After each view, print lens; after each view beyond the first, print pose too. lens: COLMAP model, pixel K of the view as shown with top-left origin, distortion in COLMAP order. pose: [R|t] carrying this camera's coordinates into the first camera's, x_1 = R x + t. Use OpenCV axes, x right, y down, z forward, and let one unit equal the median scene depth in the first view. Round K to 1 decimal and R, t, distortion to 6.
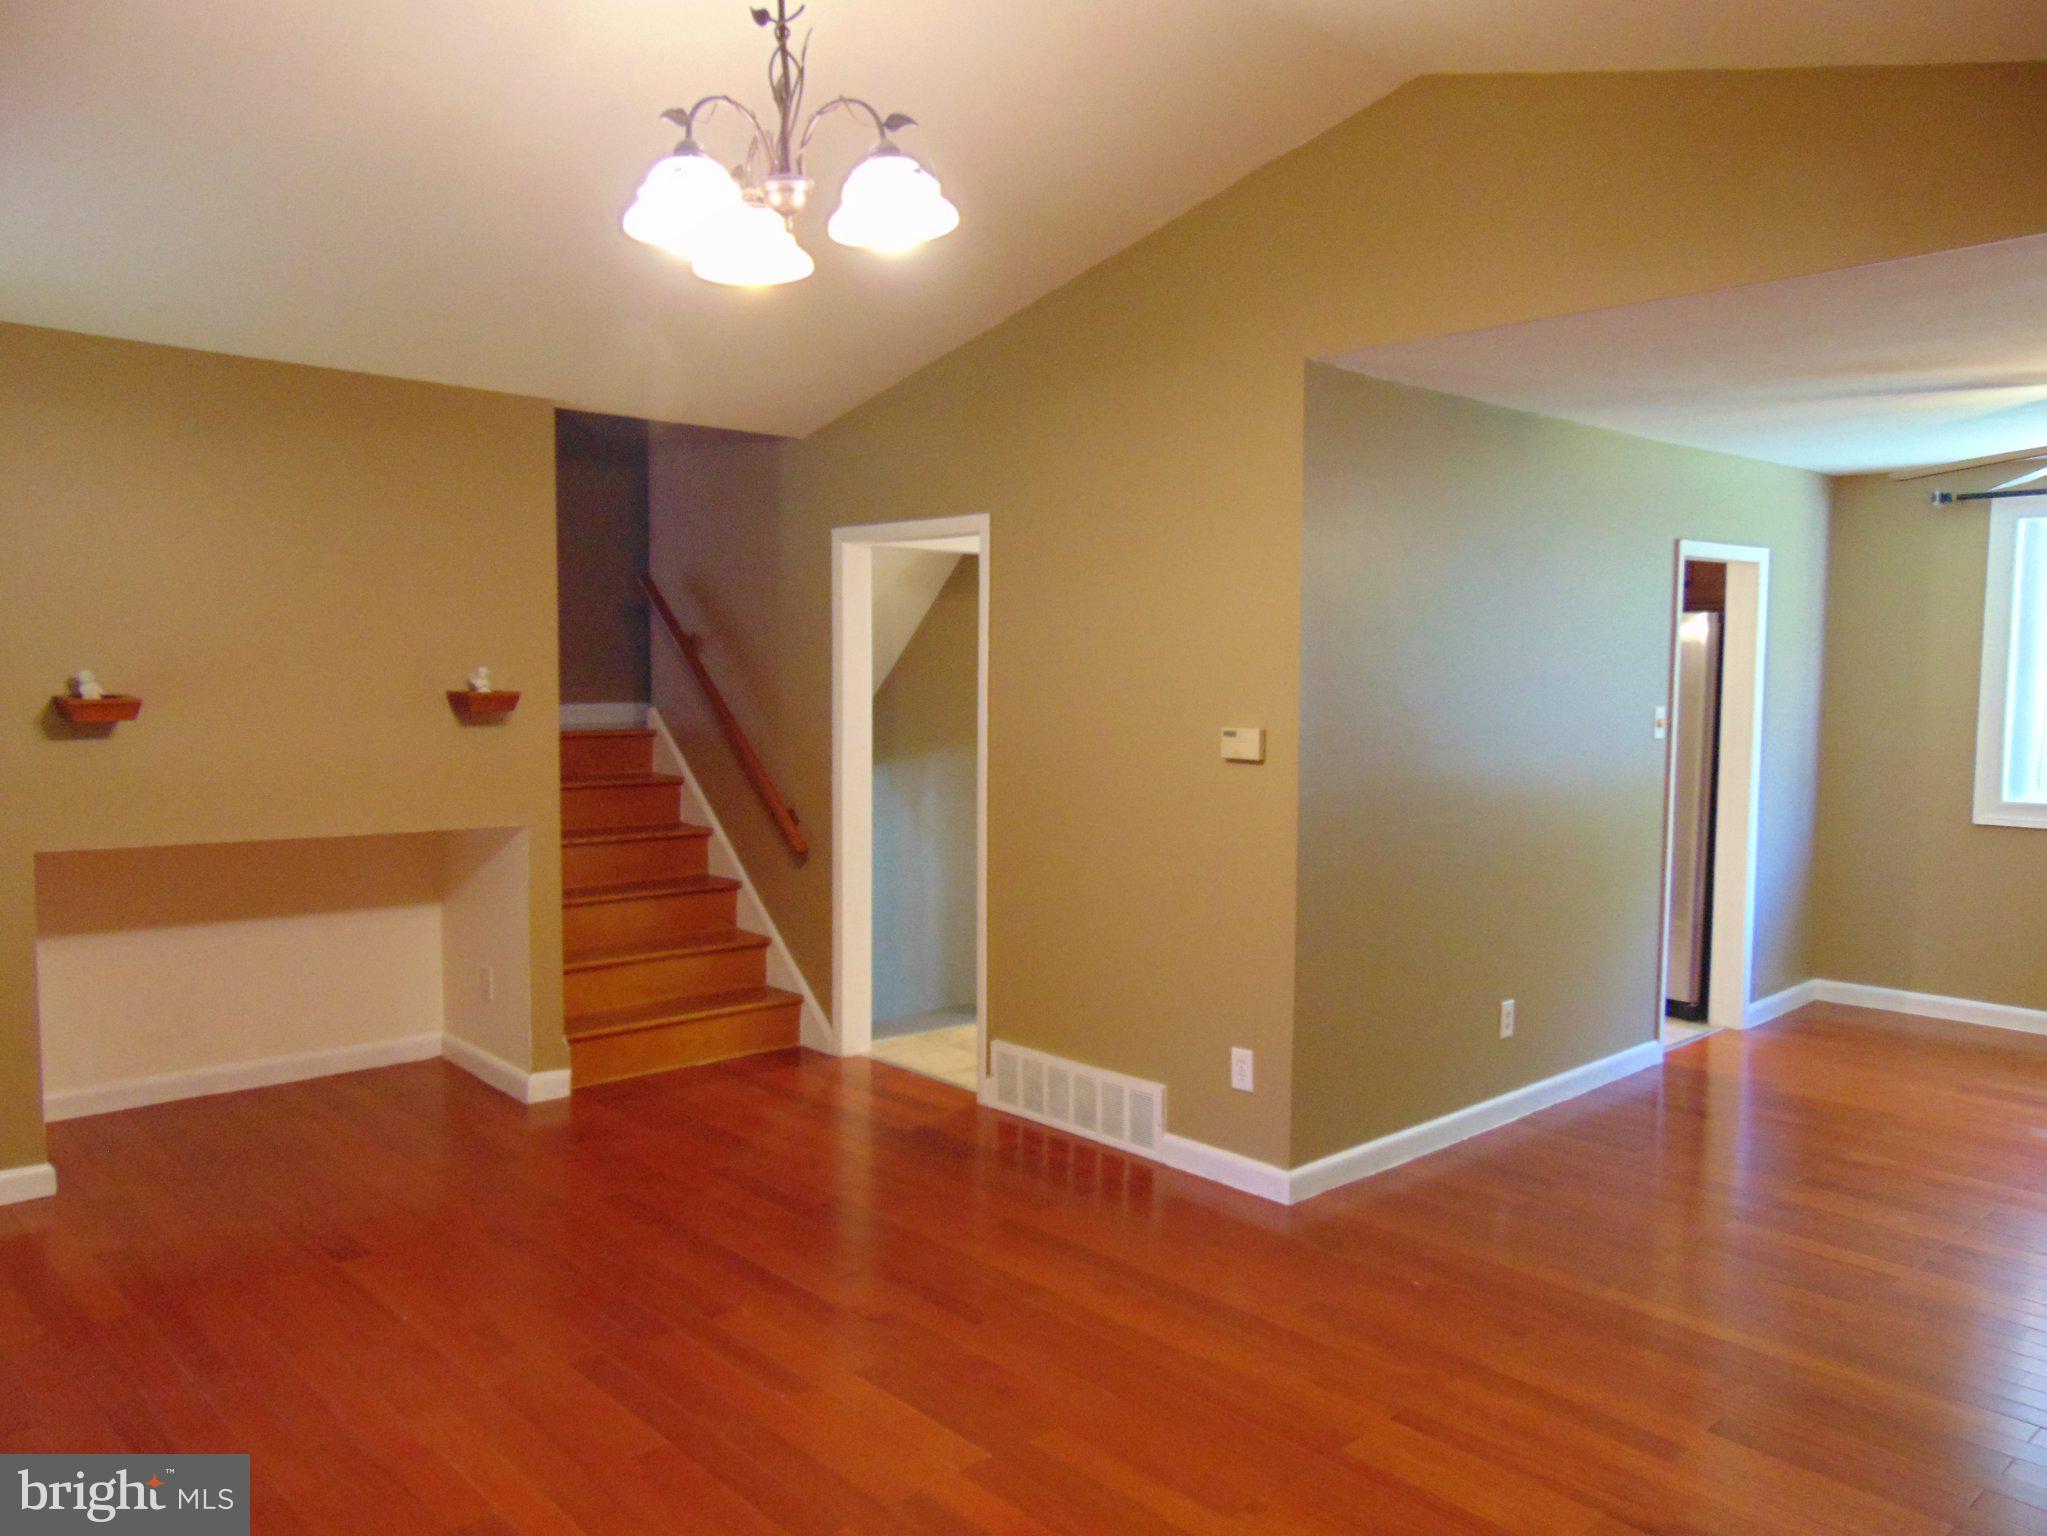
lens RADIAL K [[1526.6, 0, 1023.5], [0, 1526.6, 768.0], [0, 0, 1]] dist [-0.002338, 0.005604]
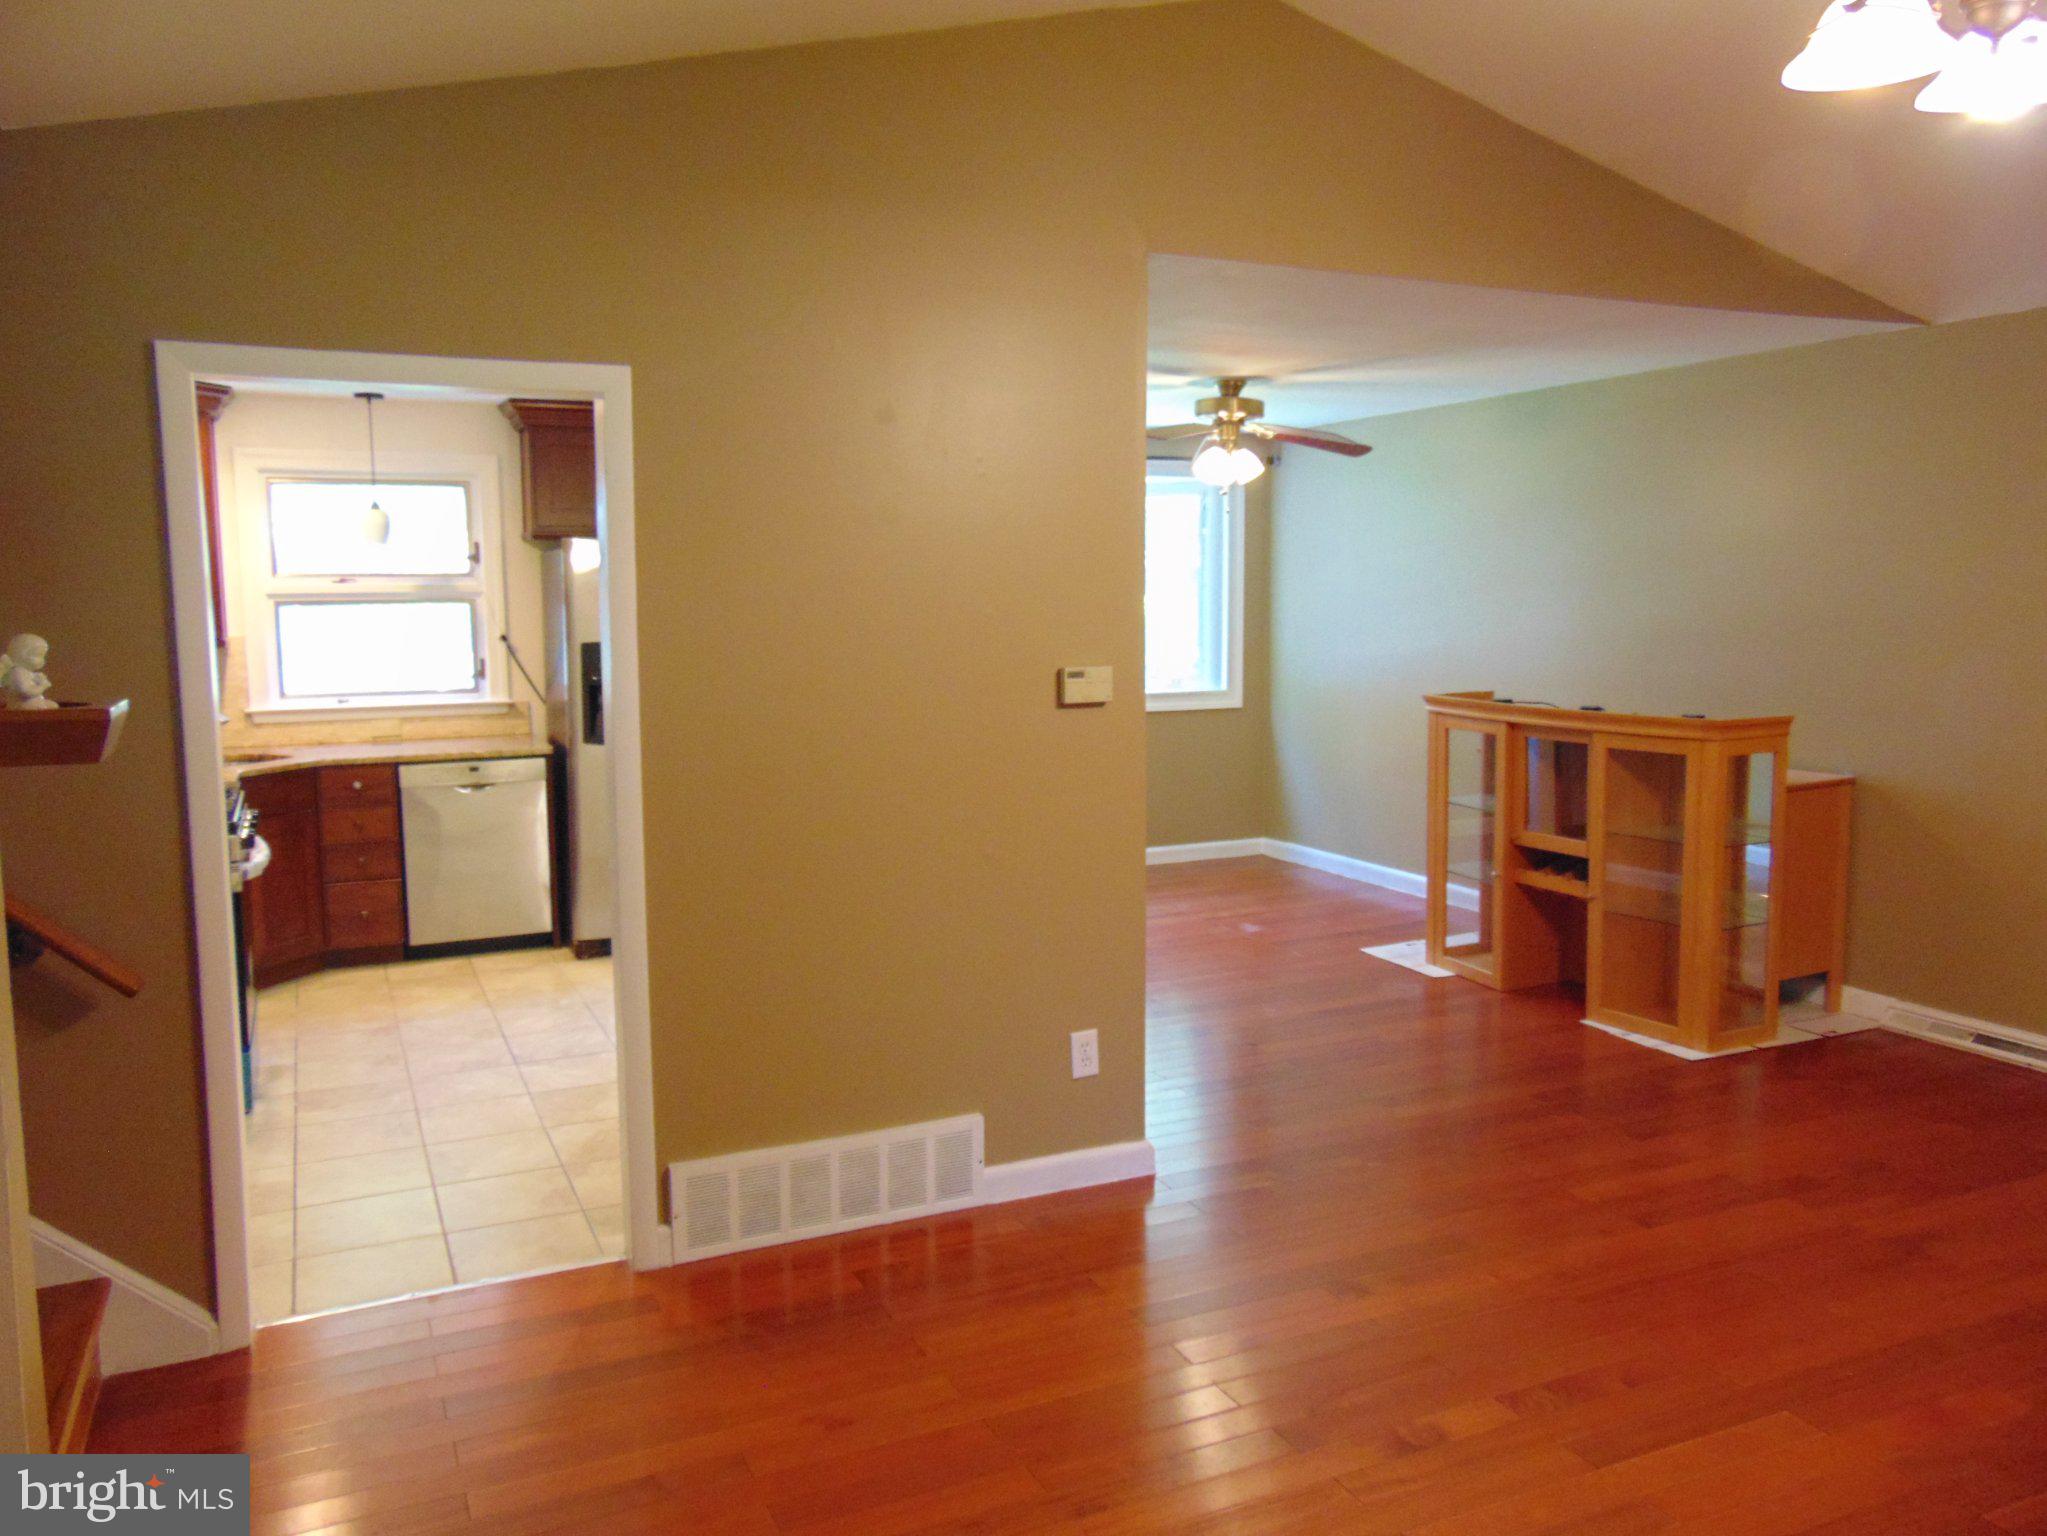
lens RADIAL K [[1526.6, 0, 1023.5], [0, 1526.6, 768.0], [0, 0, 1]] dist [-0.002338, 0.005604]
pose [[0.315276, -0.121621, 0.941175, -0.623411], [0.080342, 0.991614, 0.101226, -0.053844], [-0.945593, 0.043702, 0.322403, 0.680274]]
